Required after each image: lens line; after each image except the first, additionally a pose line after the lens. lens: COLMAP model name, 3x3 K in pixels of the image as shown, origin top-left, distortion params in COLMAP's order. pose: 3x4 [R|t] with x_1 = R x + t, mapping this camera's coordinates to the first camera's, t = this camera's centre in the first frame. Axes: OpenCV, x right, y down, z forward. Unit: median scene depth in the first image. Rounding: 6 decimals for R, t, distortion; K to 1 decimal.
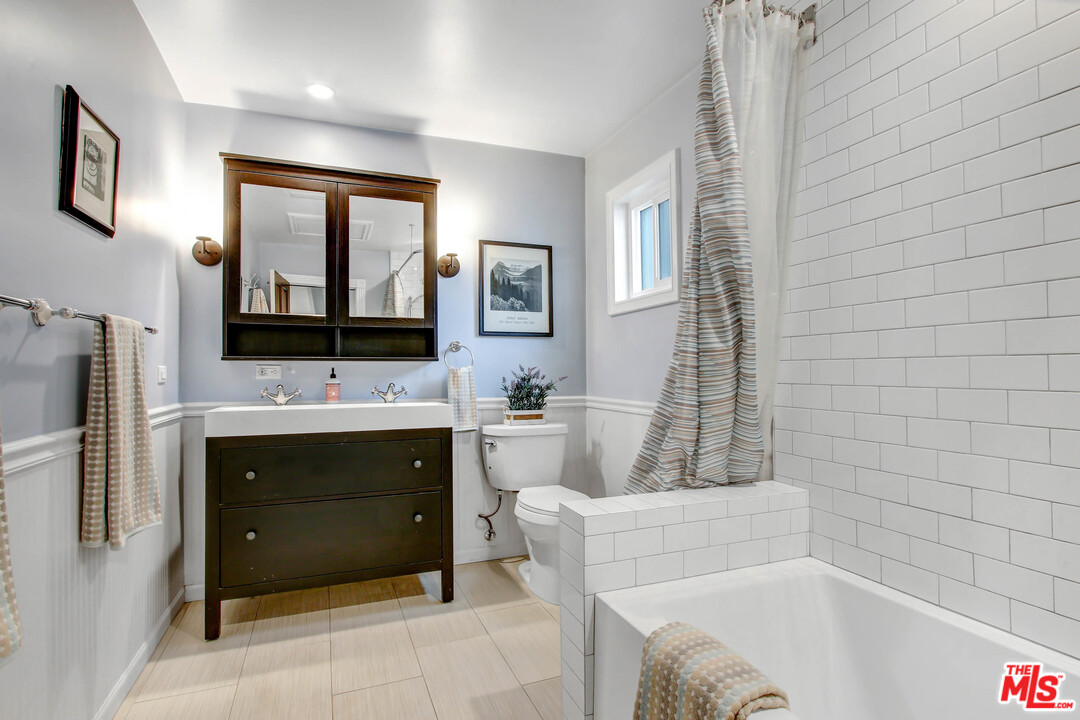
lens RADIAL K [[551.2, 0, 540.0], [0, 551.2, 360.0], [0, 0, 1]] dist [-0.005502, -0.000782]
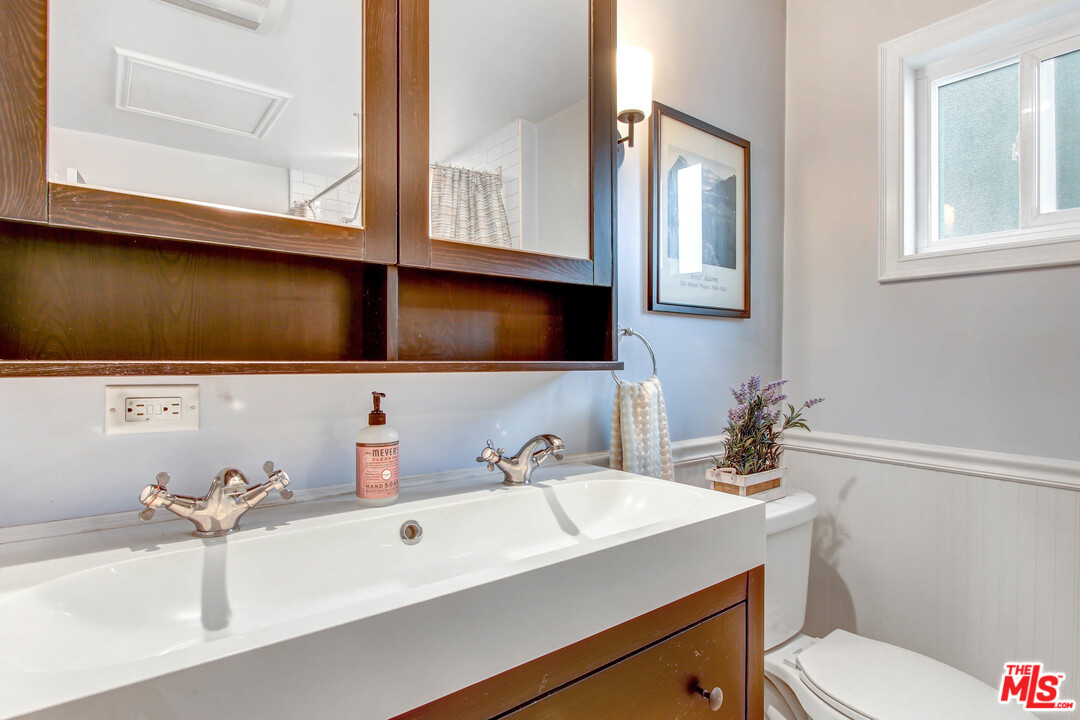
lens RADIAL K [[567.5, 0, 540.0], [0, 567.5, 360.0], [0, 0, 1]] dist [-0.012620, -0.000234]
pose [[0.958723, 0.009669, 0.284176, -0.451073], [-0.017652, 0.999518, 0.025546, -0.018430], [-0.283792, -0.029508, 0.958432, 0.776663]]
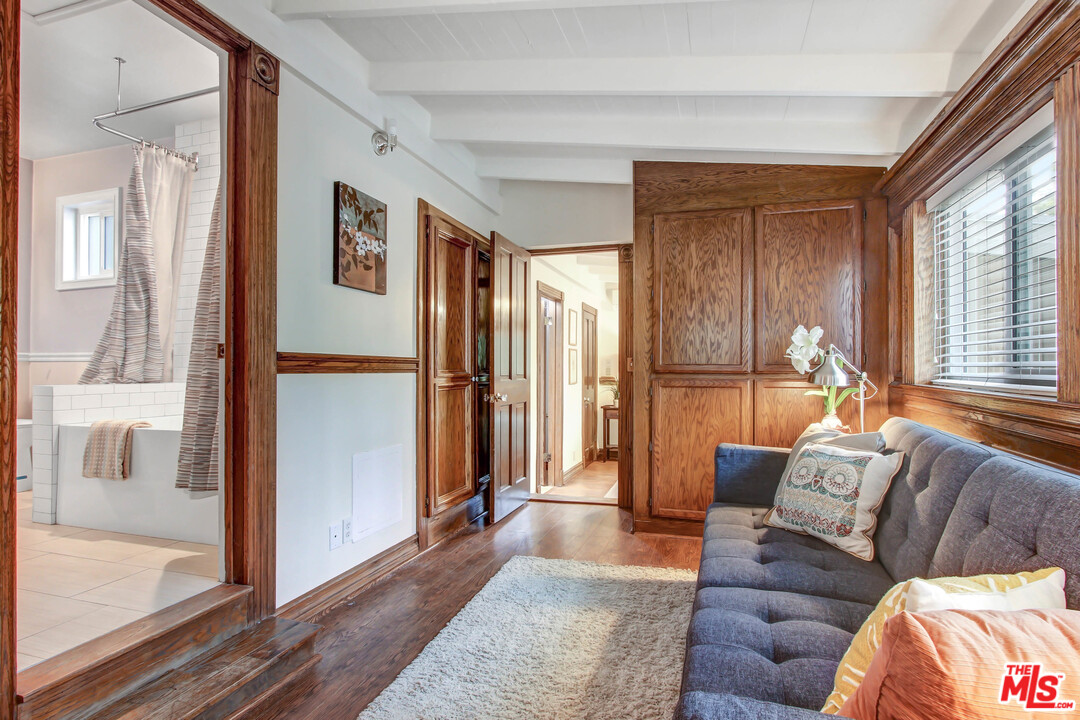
lens RADIAL K [[551.2, 0, 540.0], [0, 551.2, 360.0], [0, 0, 1]] dist [-0.005502, -0.000782]
pose [[0.636792, 0.016075, 0.770868, -0.202197], [-0.017878, 0.999822, -0.006081, 0.101410], [-0.770828, -0.009909, 0.636966, -1.002153]]
